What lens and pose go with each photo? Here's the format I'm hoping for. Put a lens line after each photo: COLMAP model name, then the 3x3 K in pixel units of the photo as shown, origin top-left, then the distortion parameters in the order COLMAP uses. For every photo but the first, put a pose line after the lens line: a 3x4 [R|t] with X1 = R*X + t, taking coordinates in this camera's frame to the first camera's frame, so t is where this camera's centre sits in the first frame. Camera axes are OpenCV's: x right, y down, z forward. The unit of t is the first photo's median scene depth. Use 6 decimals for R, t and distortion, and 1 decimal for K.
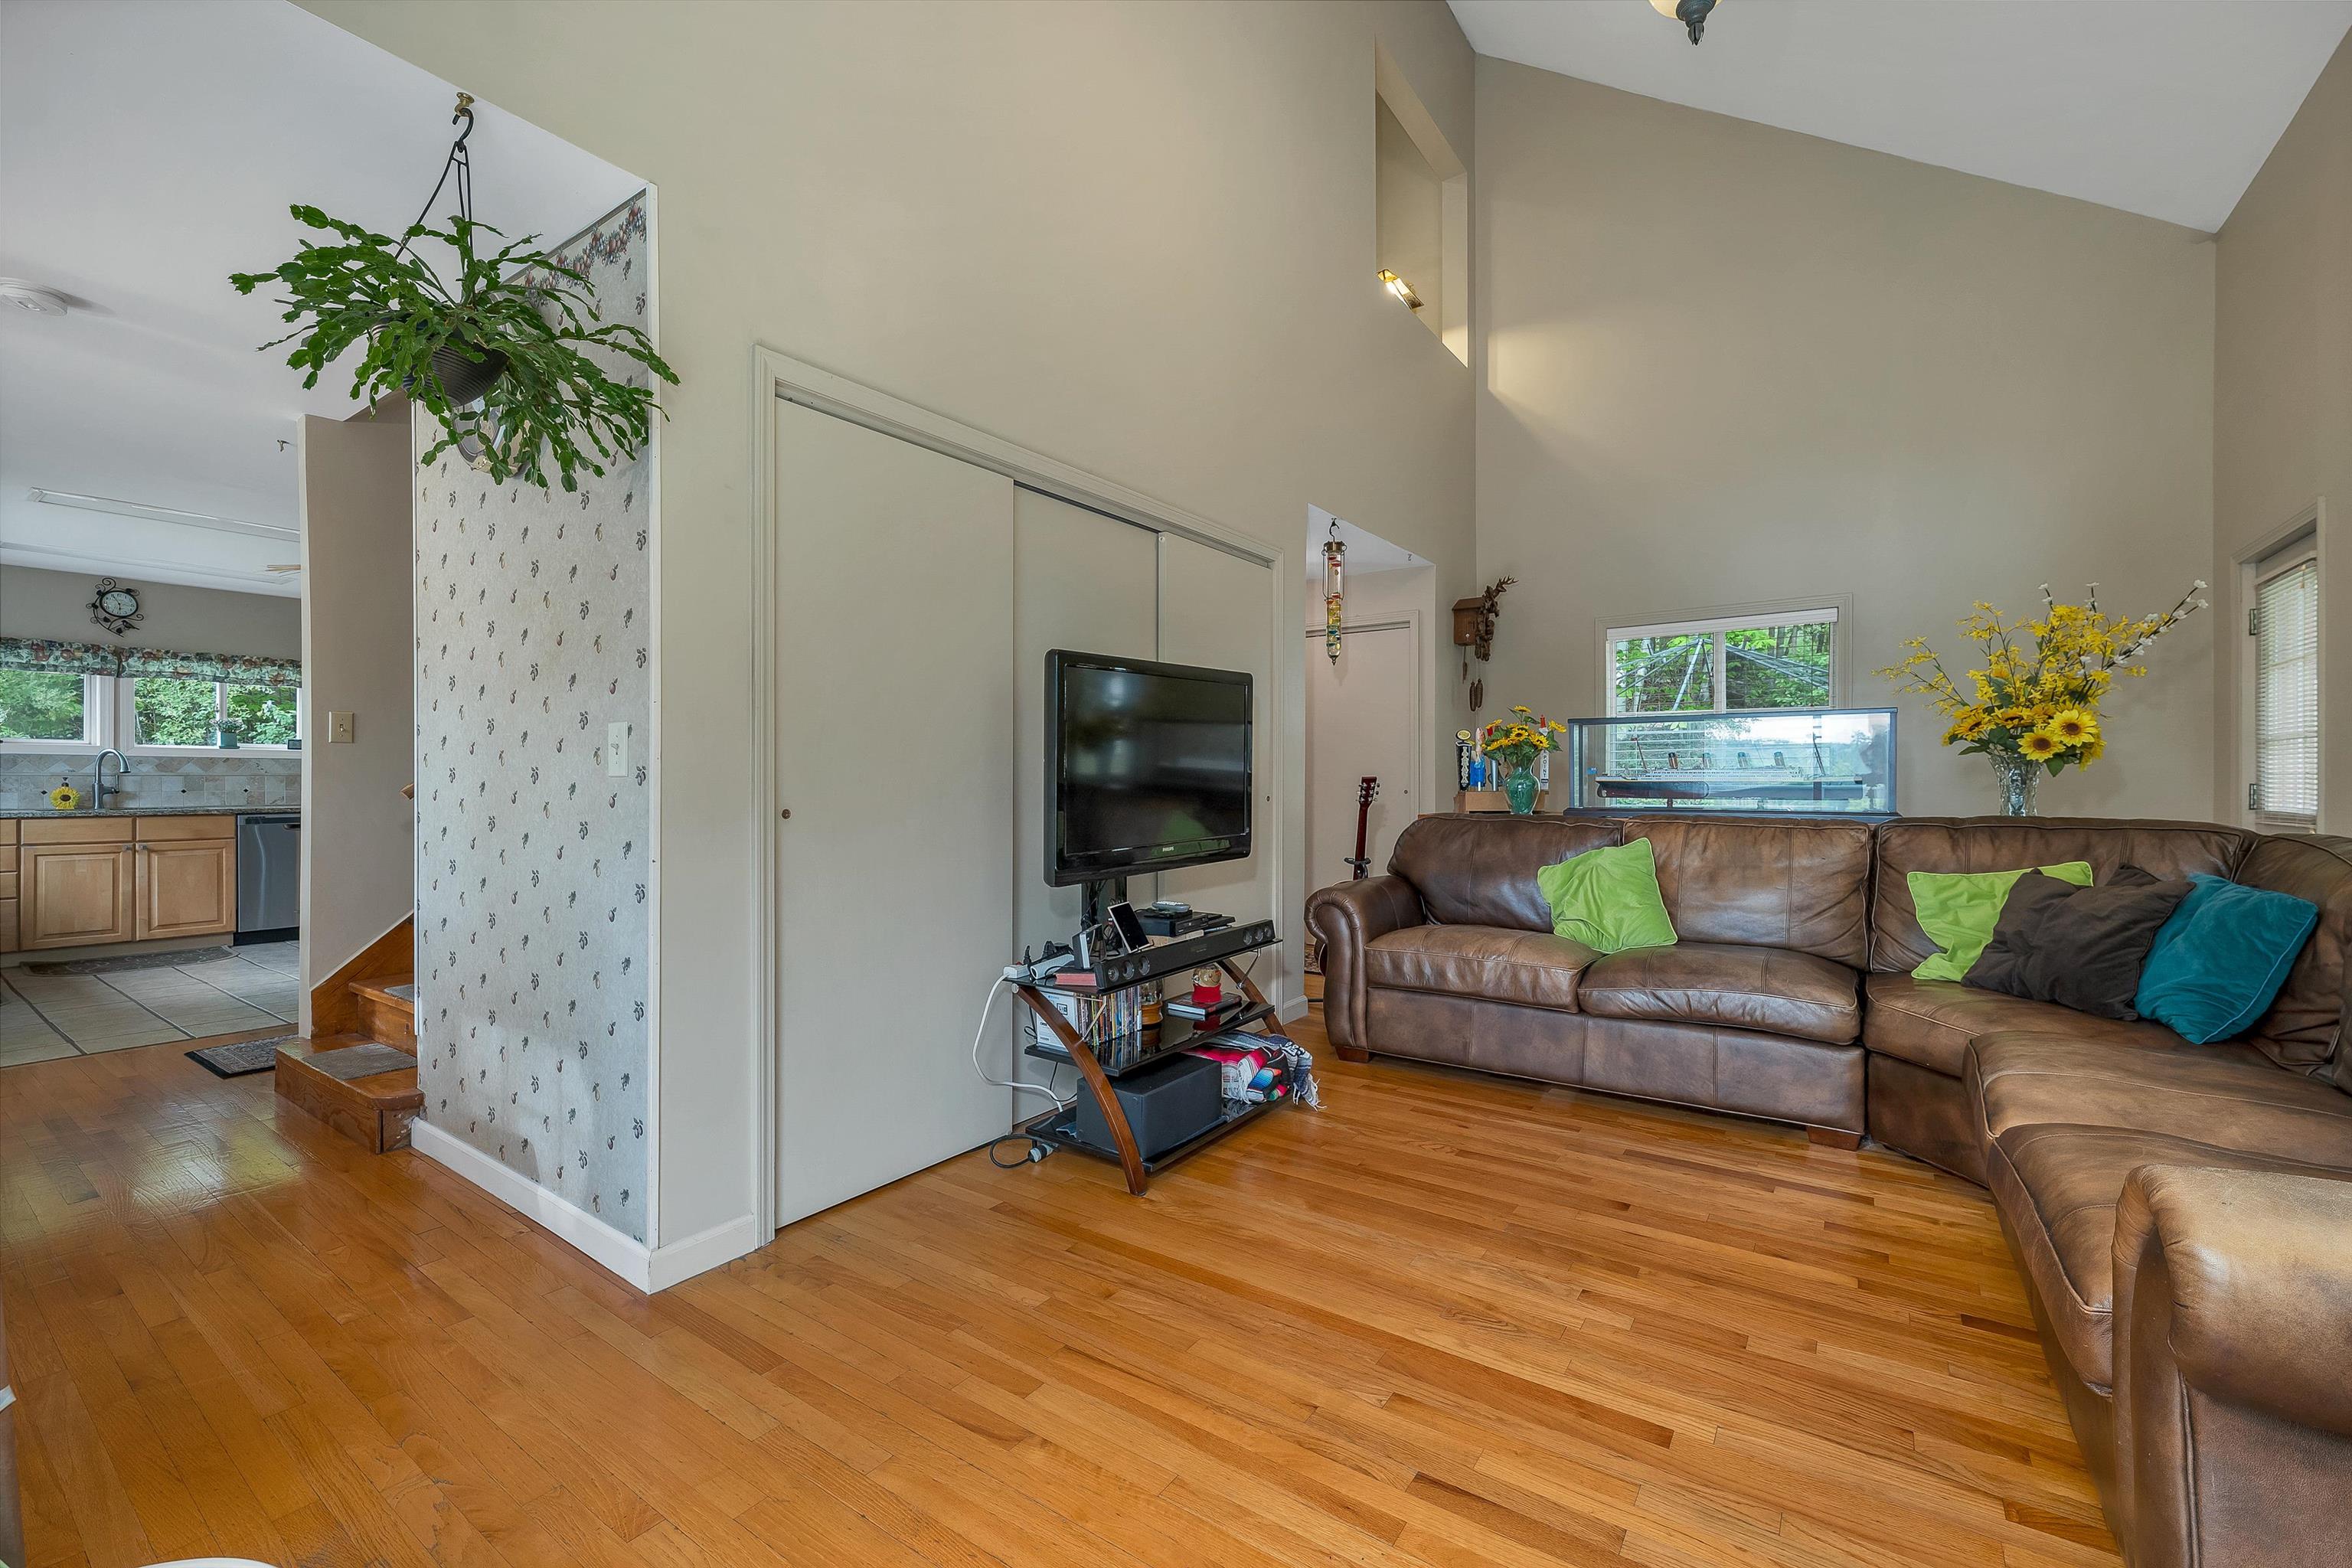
lens RADIAL K [[980.1, 0, 1178.8], [0, 980.1, 780.8], [0, 0, 1]] dist [0.001505, 0.000241]
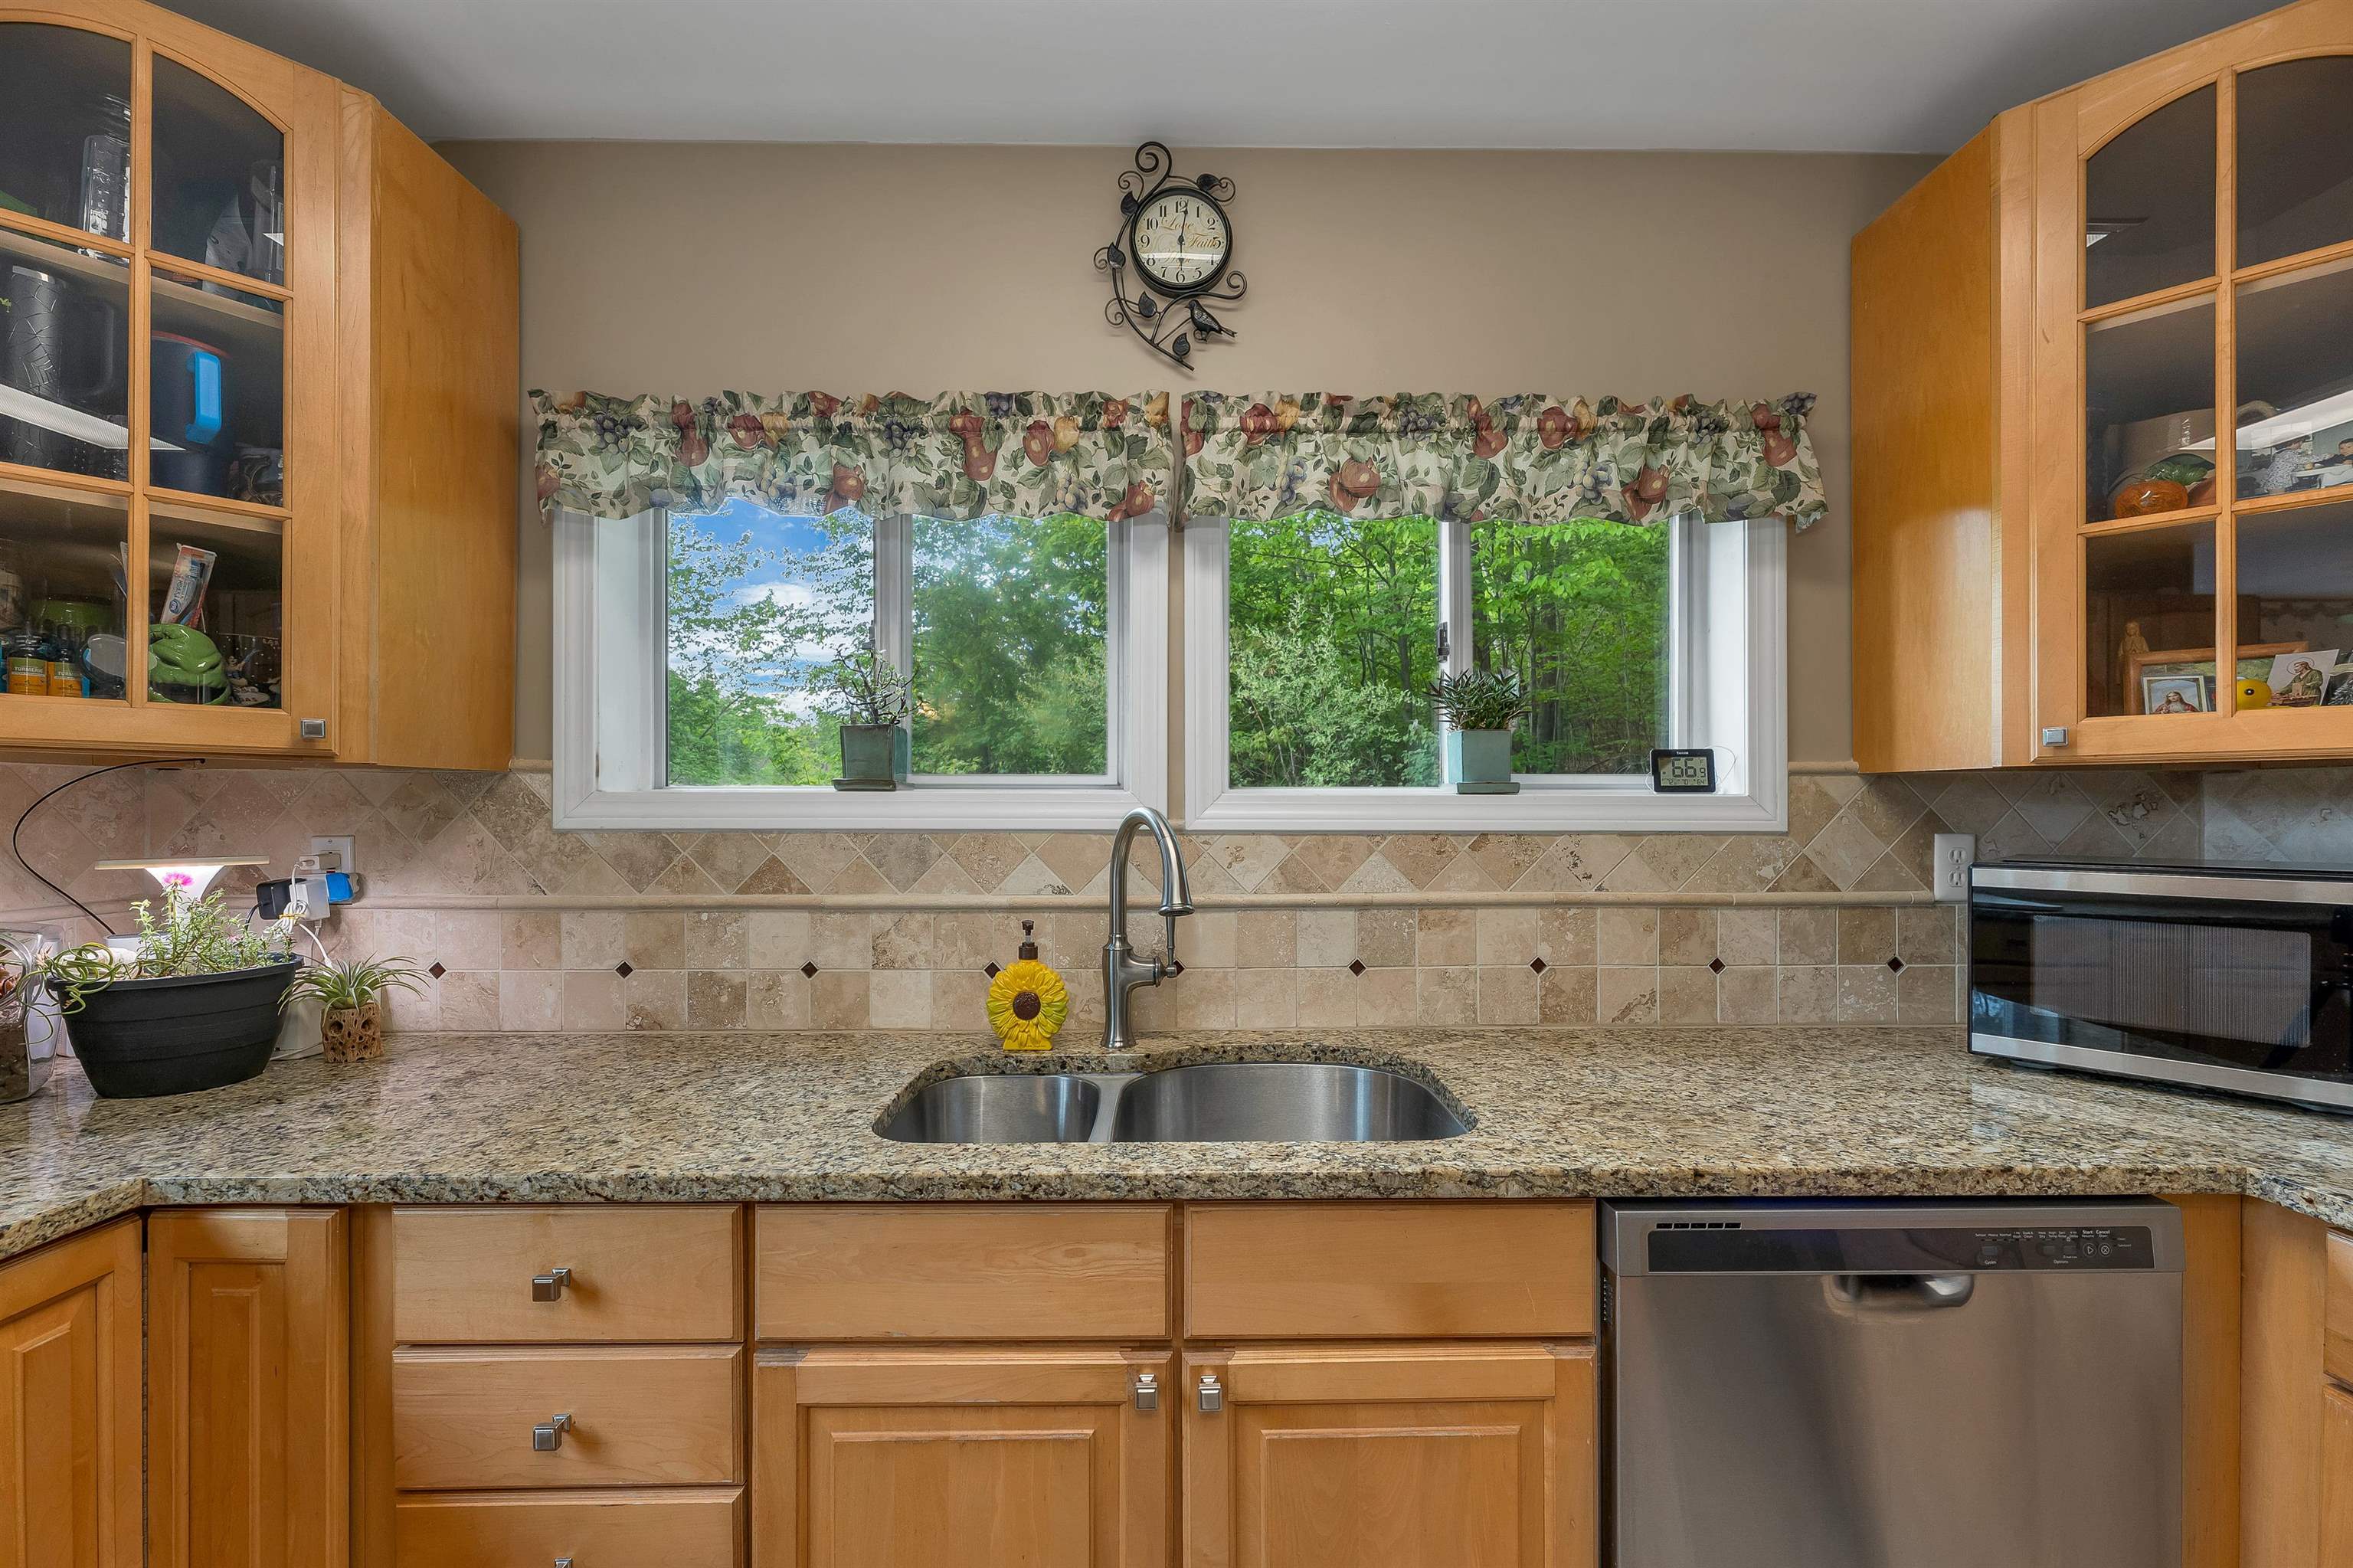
lens RADIAL K [[995.4, 0, 1182.9], [0, 995.4, 810.3], [0, 0, 1]] dist [0.002916, 0.000197]
pose [[0.593969, -0.000942, -0.804487, -0.877850], [0.001833, 0.999998, 0.000182, -0.031275], [0.804486, -0.001582, 0.593970, 0.854463]]
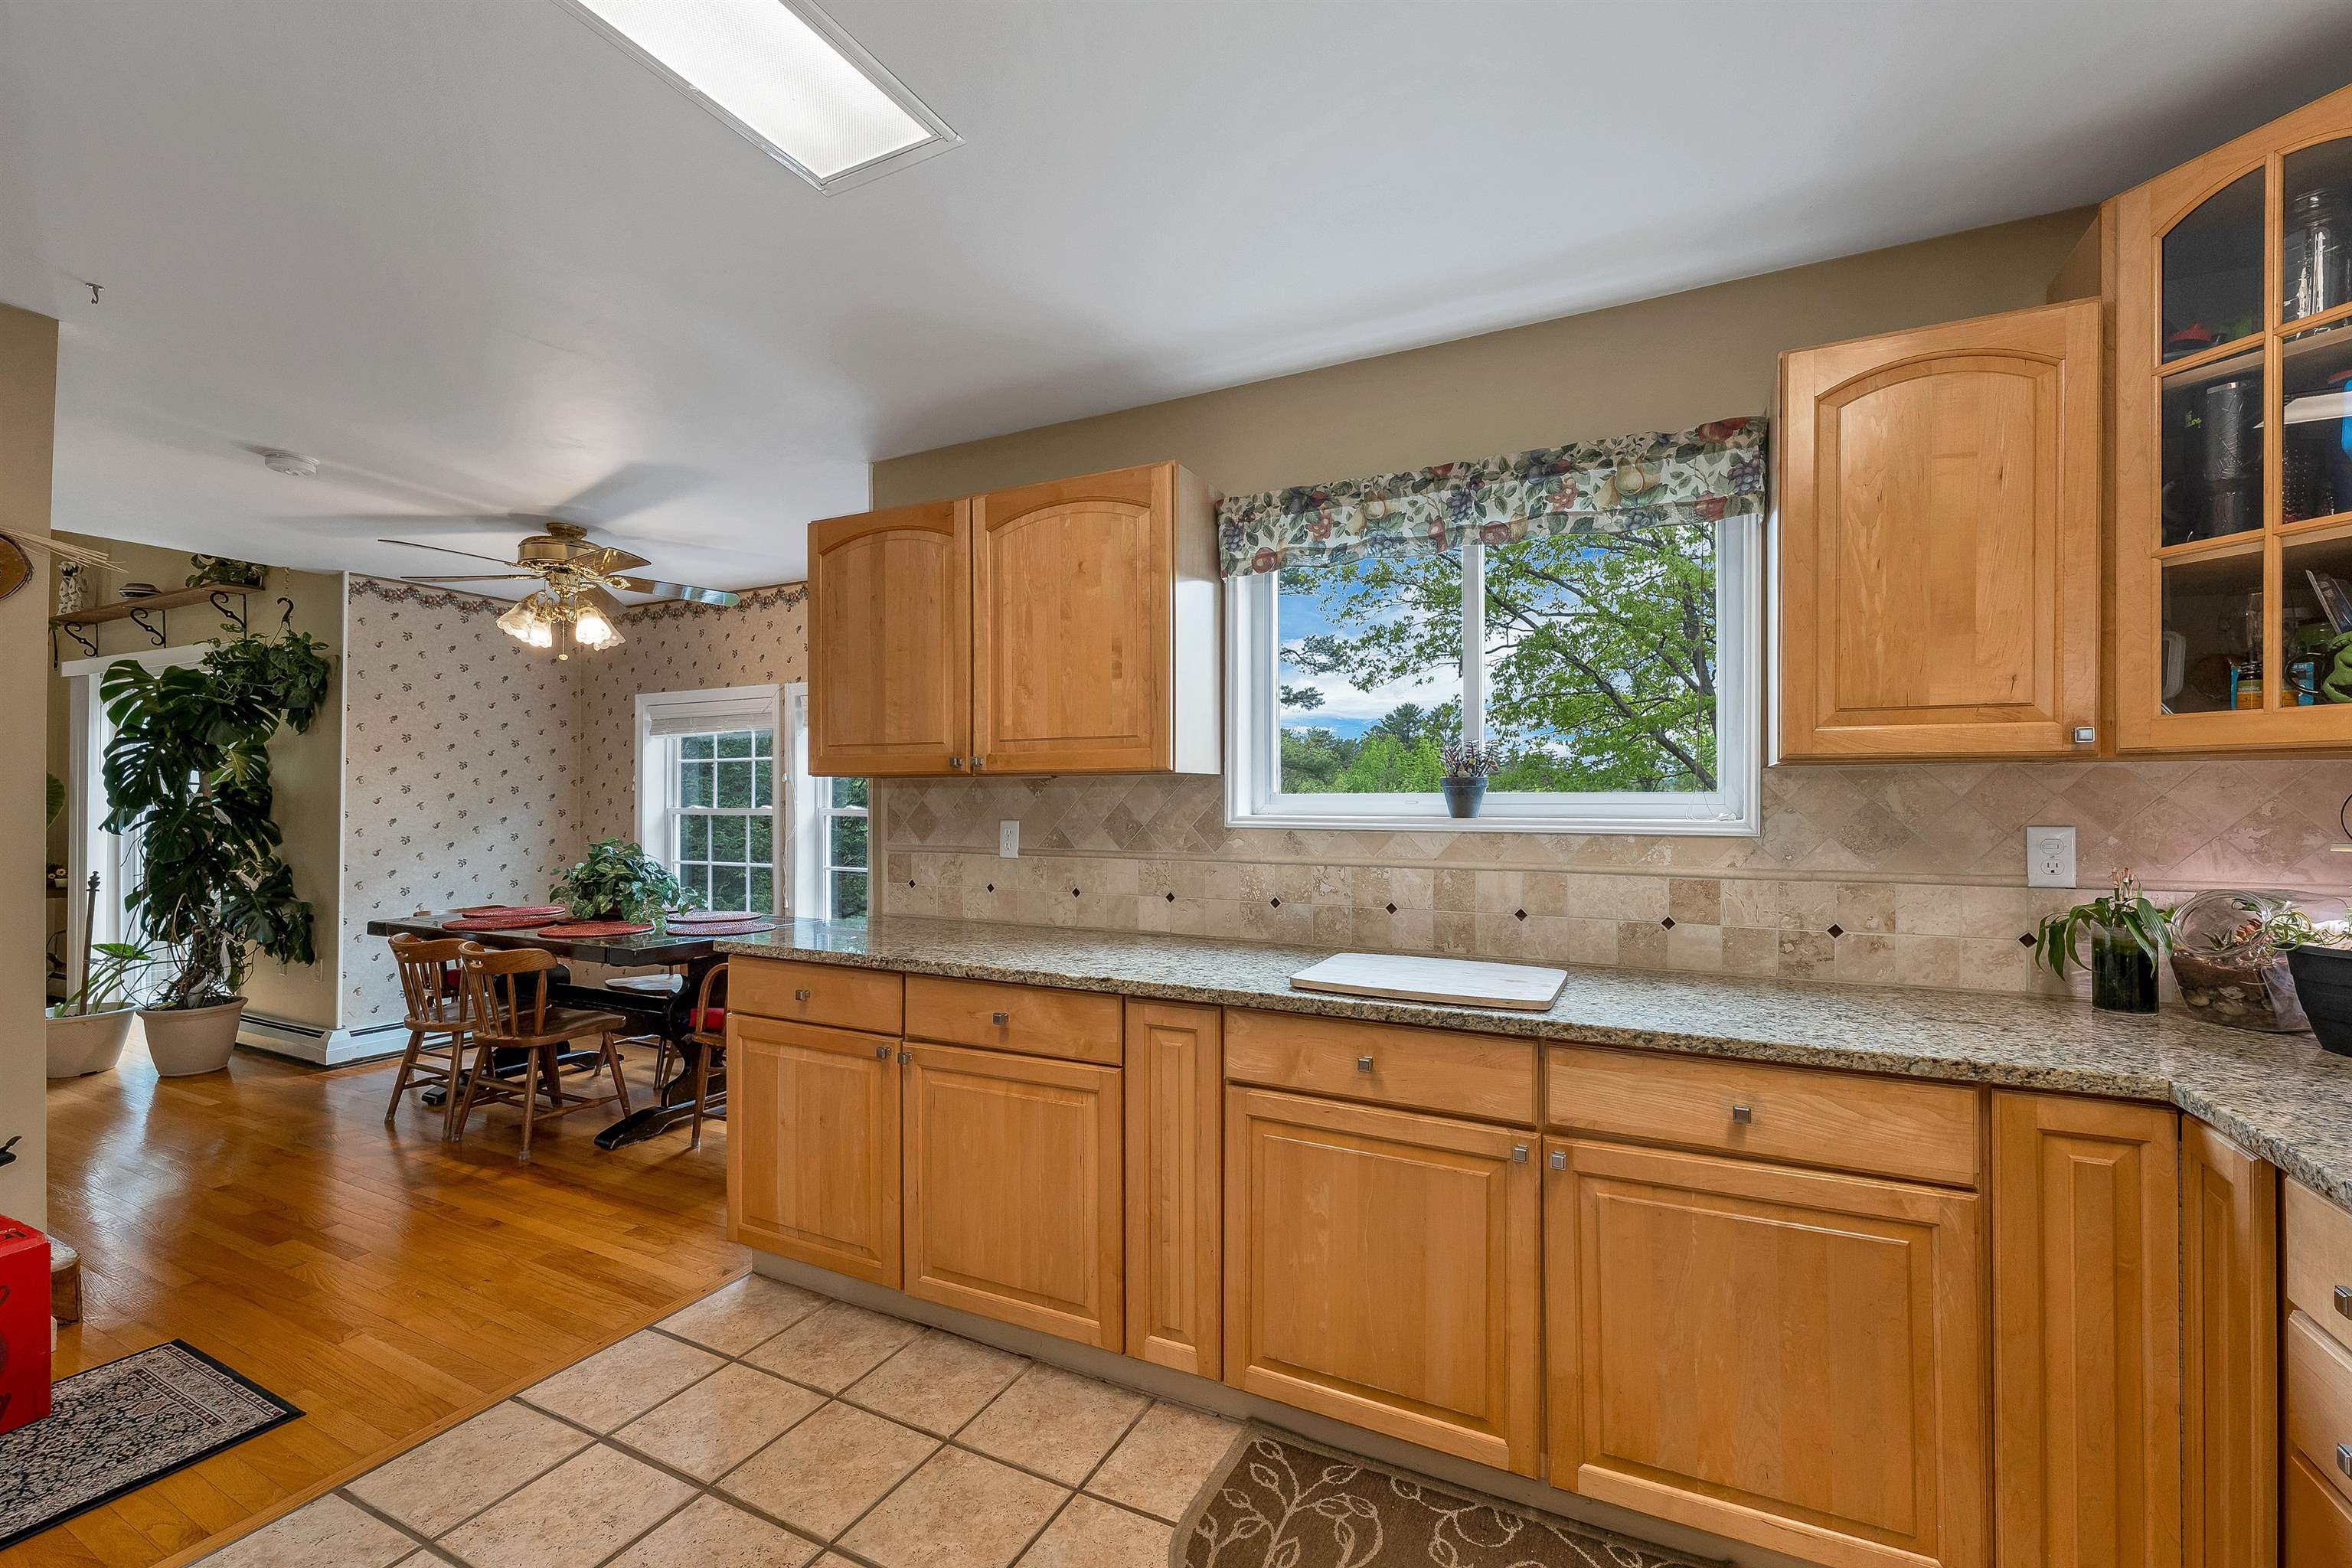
lens RADIAL K [[994.9, 0, 1182.4], [0, 994.9, 810.3], [0, 0, 1]] dist [0.002916, 0.000197]
pose [[-0.991051, 0.001186, -0.133479, -0.873395], [-0.000156, 0.999950, 0.010041, -0.031562], [0.133484, 0.009972, -0.991001, 0.989300]]
